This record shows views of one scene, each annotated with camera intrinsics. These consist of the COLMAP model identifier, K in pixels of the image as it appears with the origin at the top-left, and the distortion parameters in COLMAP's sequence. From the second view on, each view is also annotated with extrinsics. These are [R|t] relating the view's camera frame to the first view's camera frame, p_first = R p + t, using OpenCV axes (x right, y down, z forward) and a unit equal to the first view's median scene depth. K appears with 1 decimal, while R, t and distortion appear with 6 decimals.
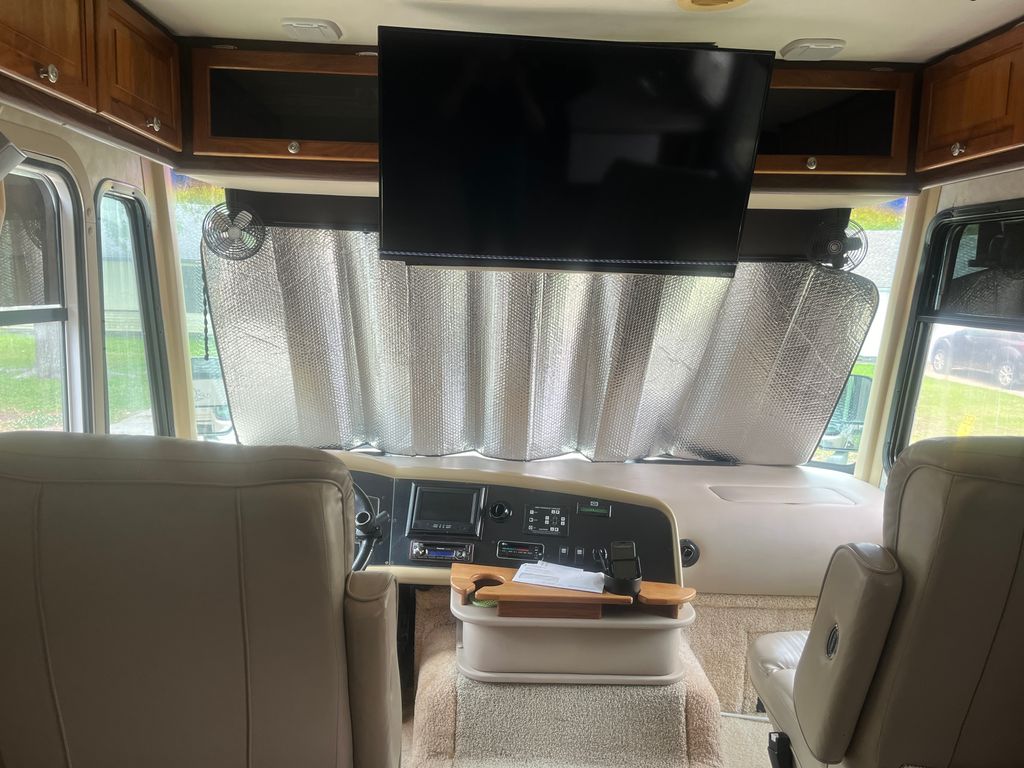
lens RADIAL K [[776.7, 0, 508.8], [0, 776.7, 392.8], [0, 0, 1]] dist [0.072303, -0.099945]
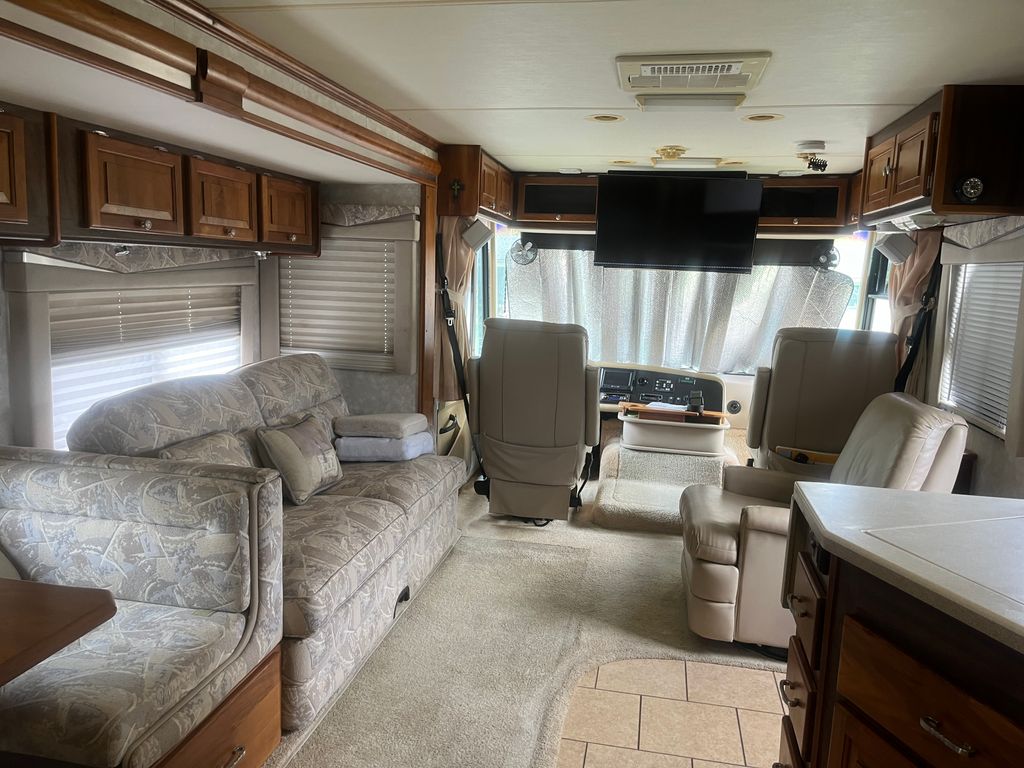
lens RADIAL K [[776.7, 0, 509.0], [0, 776.7, 379.3], [0, 0, 1]] dist [0.072303, -0.099945]
pose [[0.974124, 0.037481, -0.222886, 0.108256], [-0.040067, 0.999172, -0.007091, 0.176750], [0.222435, 0.015838, 0.974819, -1.189949]]
